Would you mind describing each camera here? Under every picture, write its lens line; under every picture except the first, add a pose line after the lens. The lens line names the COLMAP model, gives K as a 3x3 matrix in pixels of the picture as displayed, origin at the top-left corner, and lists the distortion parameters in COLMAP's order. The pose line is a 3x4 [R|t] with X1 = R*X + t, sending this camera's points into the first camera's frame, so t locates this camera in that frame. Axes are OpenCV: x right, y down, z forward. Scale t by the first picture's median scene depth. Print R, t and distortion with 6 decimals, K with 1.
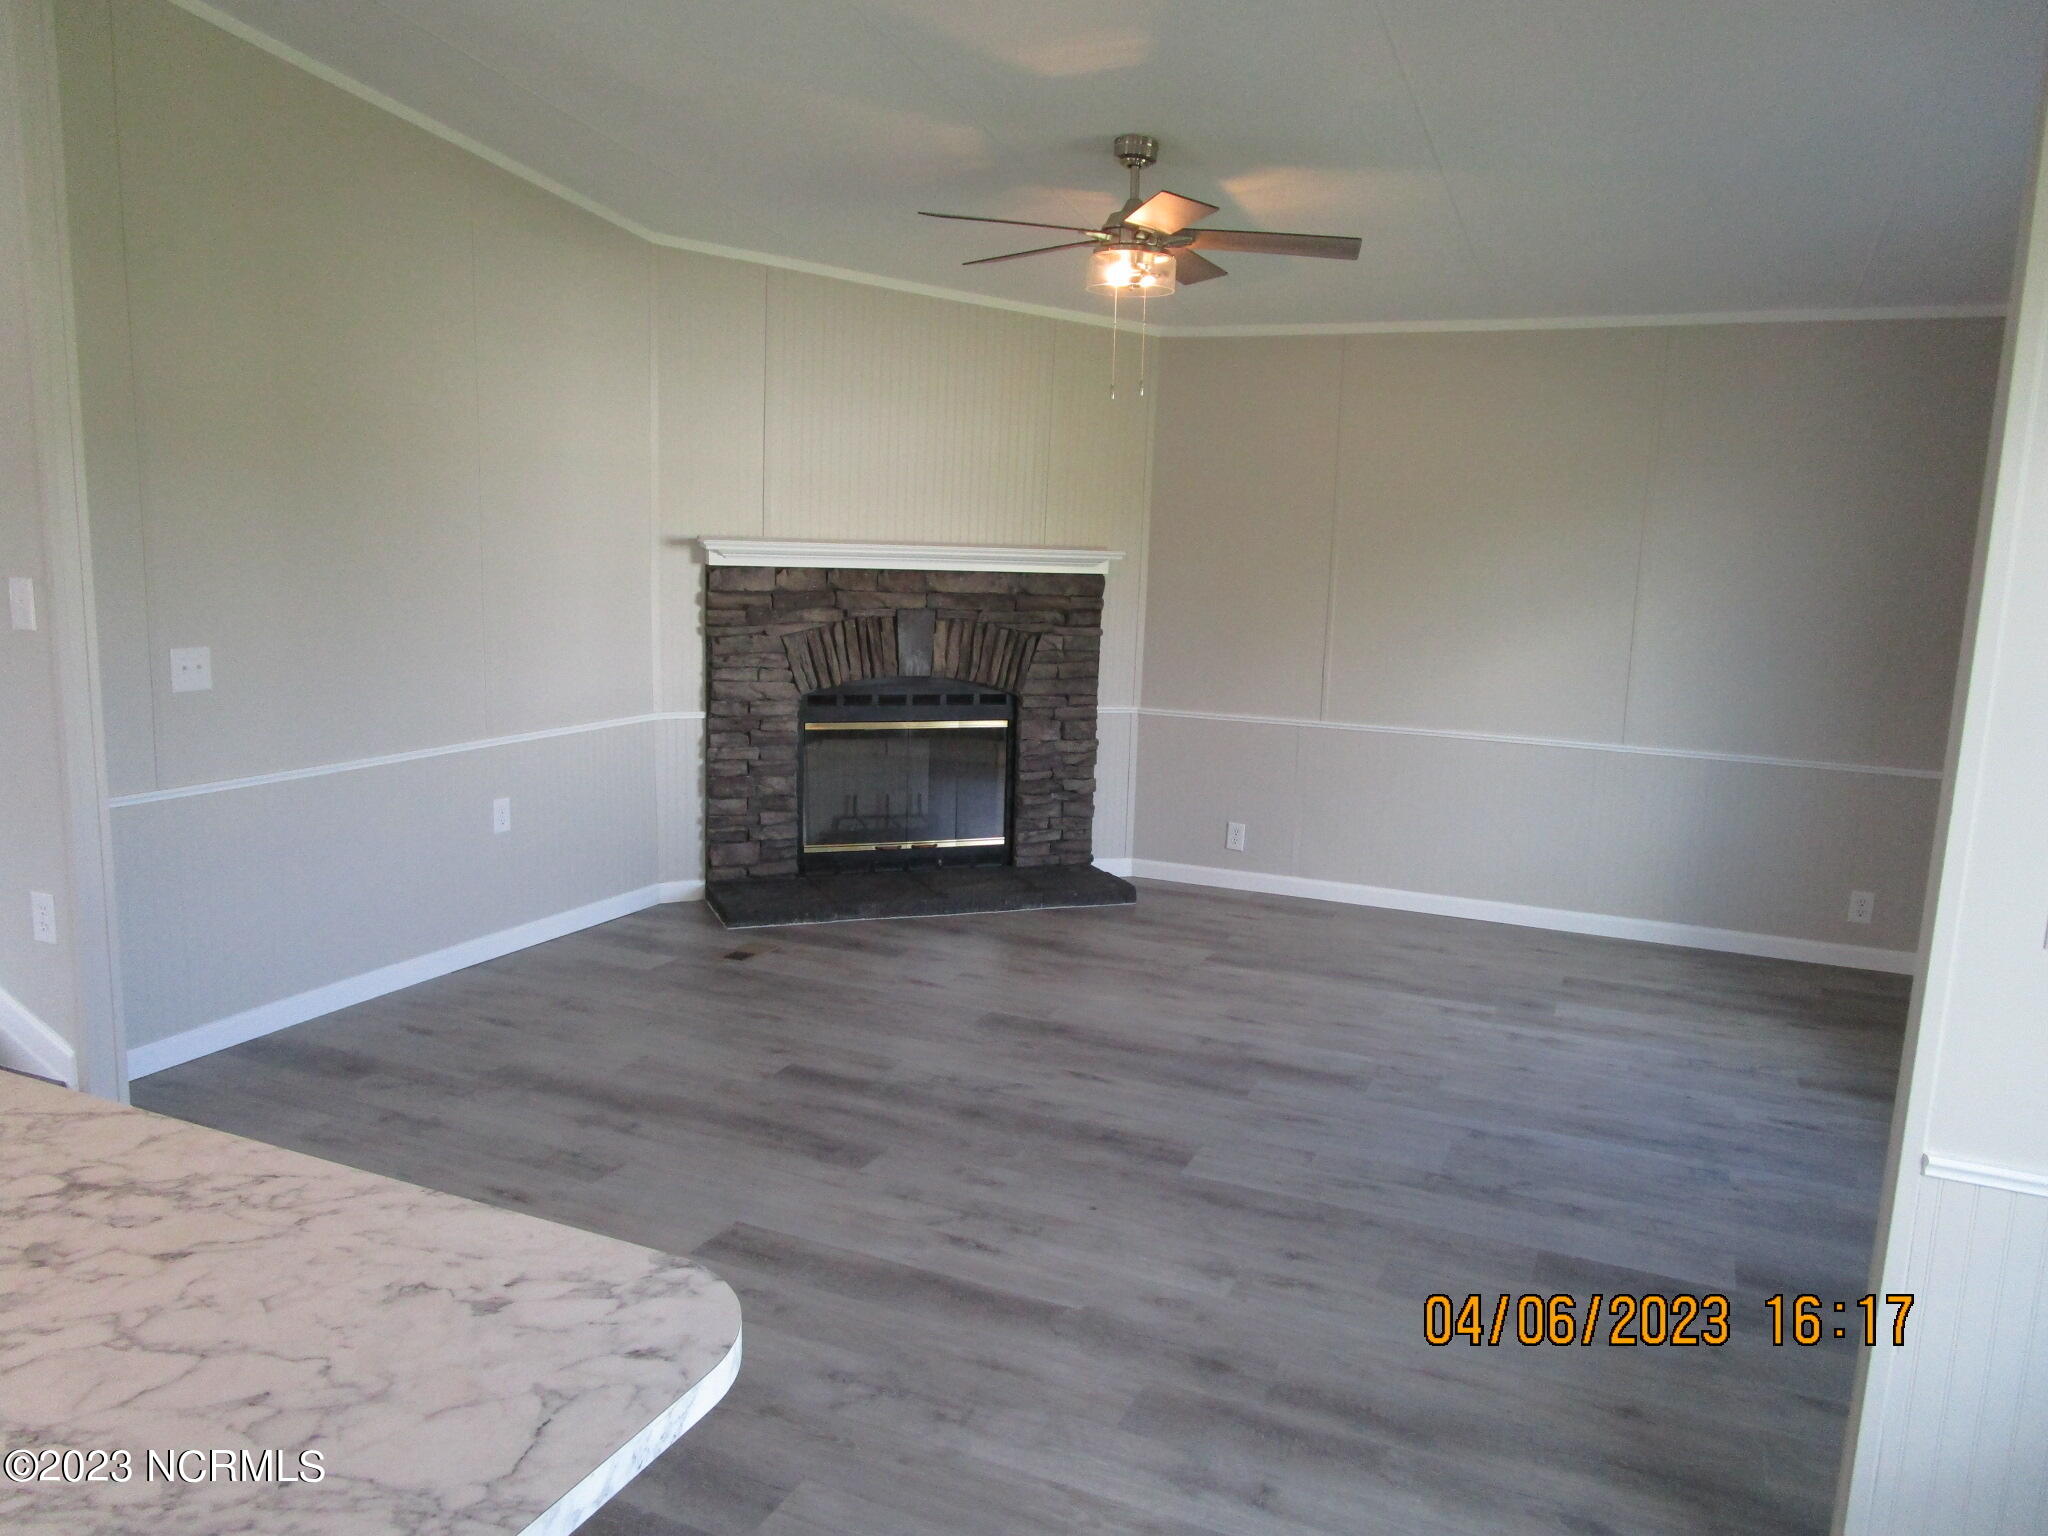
lens RADIAL K [[1472.0, 0, 1024.7], [0, 1472.0, 766.6], [0, 0, 1]] dist [-0.023184, 0.005891]
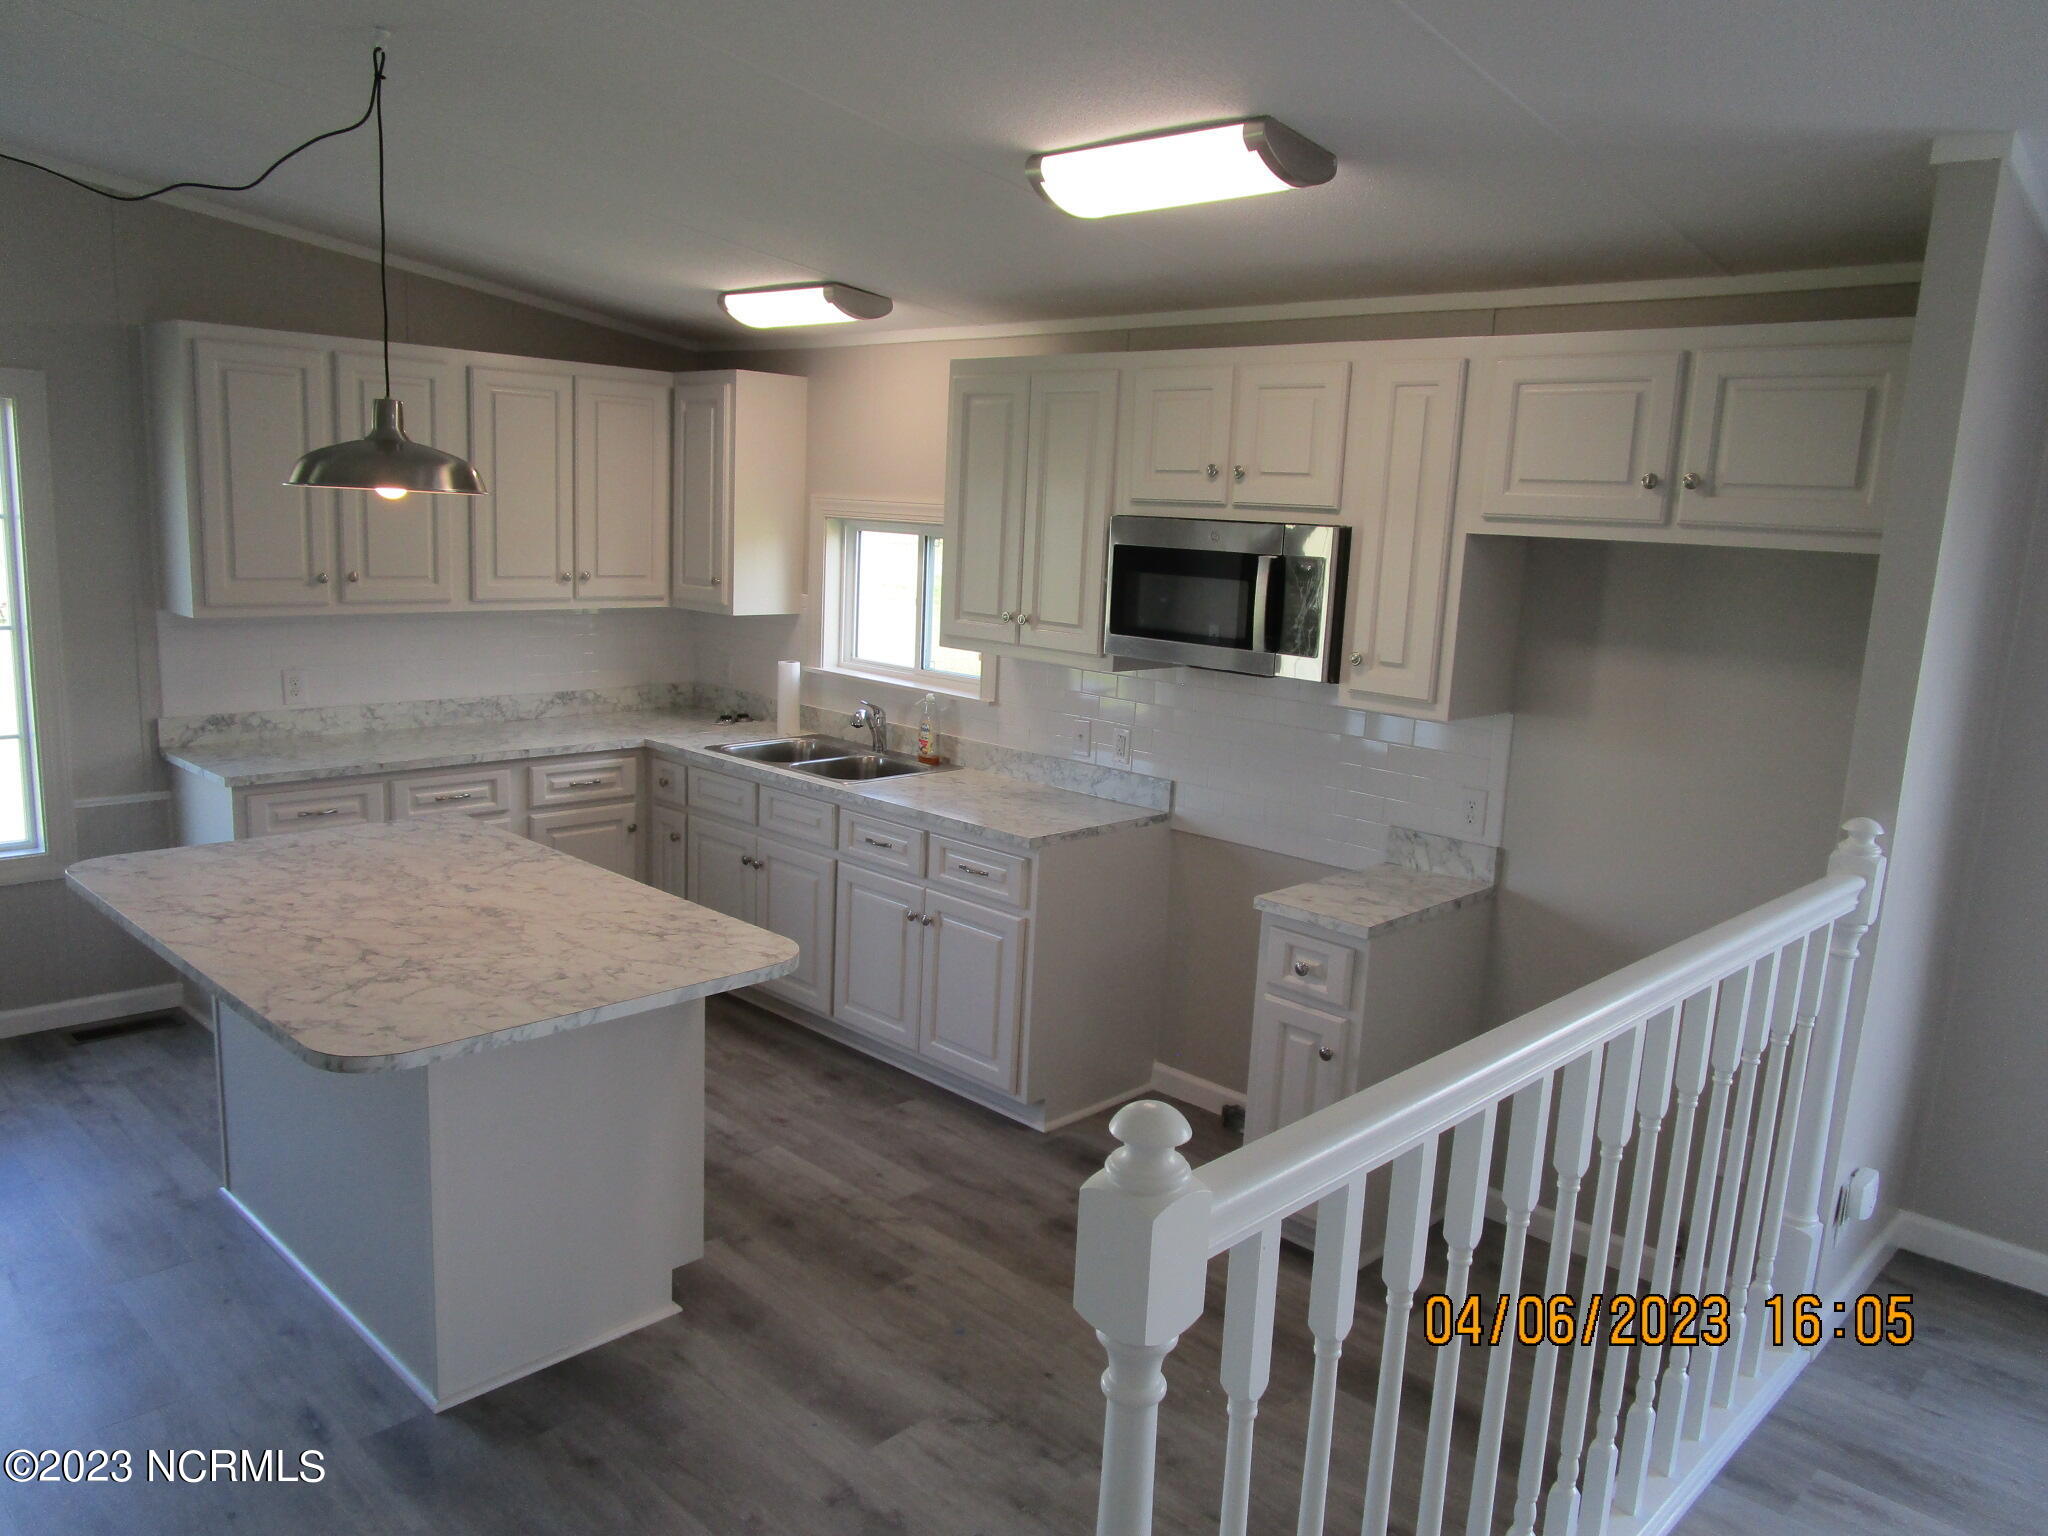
lens RADIAL K [[1472.0, 0, 1024.7], [0, 1472.0, 766.6], [0, 0, 1]] dist [-0.023184, 0.005891]
pose [[-0.939518, -0.127876, 0.317733, -0.538488], [-0.015652, 0.942748, 0.333138, -0.214440], [-0.342142, 0.308016, -0.887730, 0.789648]]
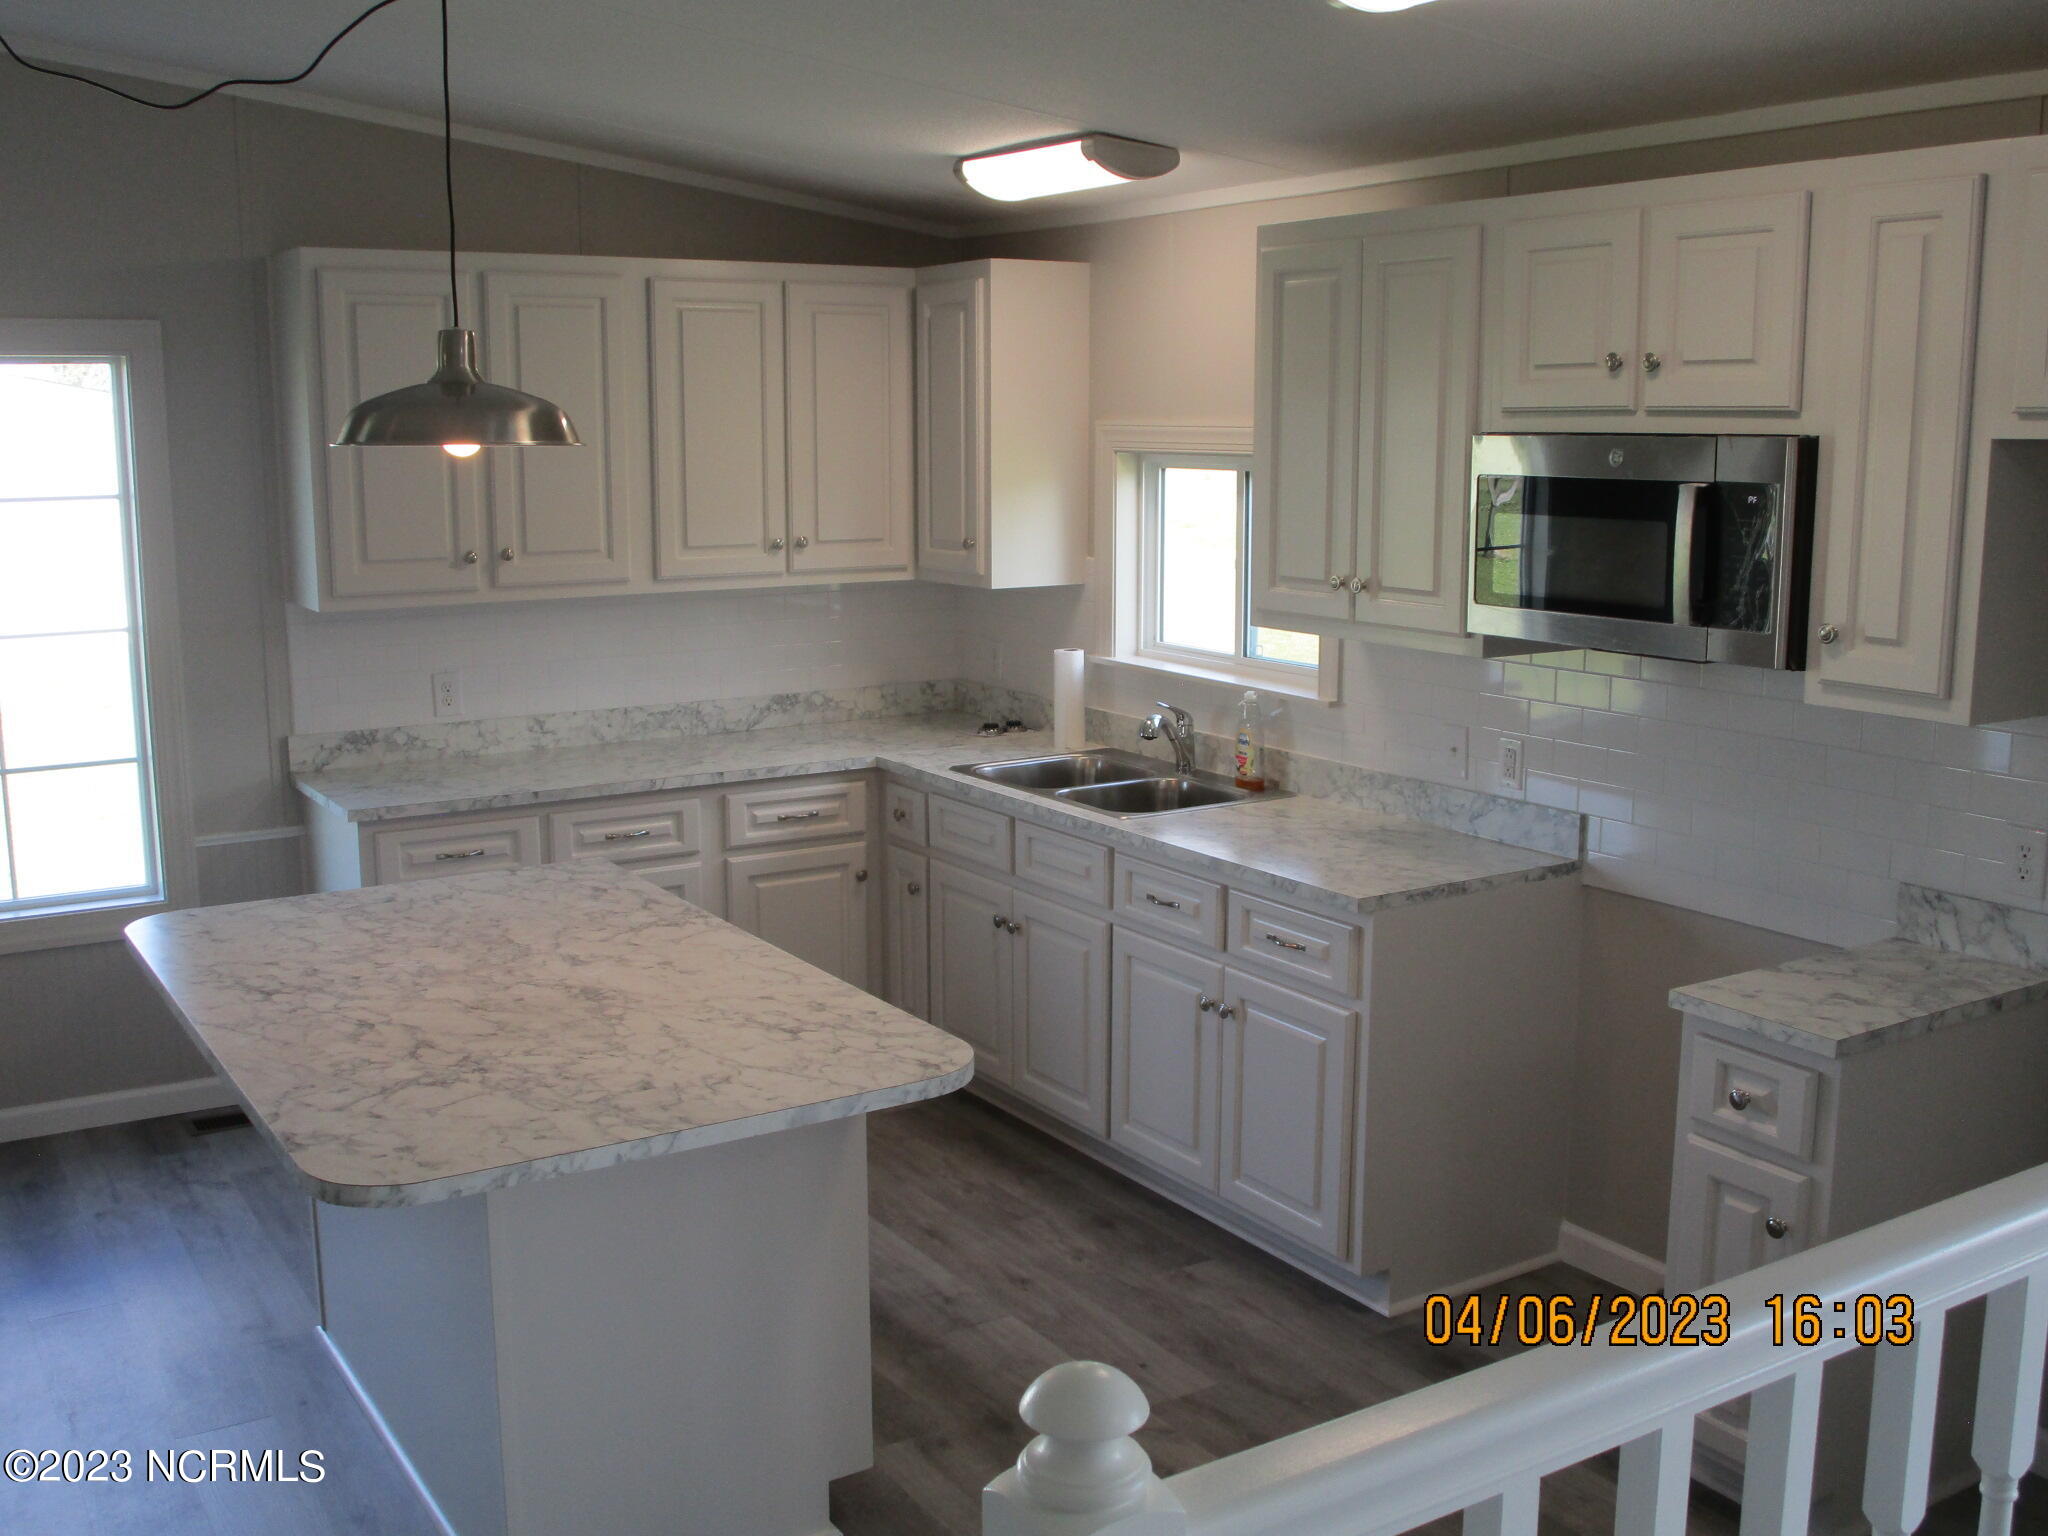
lens RADIAL K [[1988.1, 0, 1017.0], [0, 1988.1, 757.9], [0, 0, 1]] dist [-0.083335, 0.036432]
pose [[-0.835049, -0.117534, 0.537474, -0.587900], [0.069697, 0.946446, 0.315251, -0.207636], [-0.545743, 0.300710, -0.782137, 0.728041]]
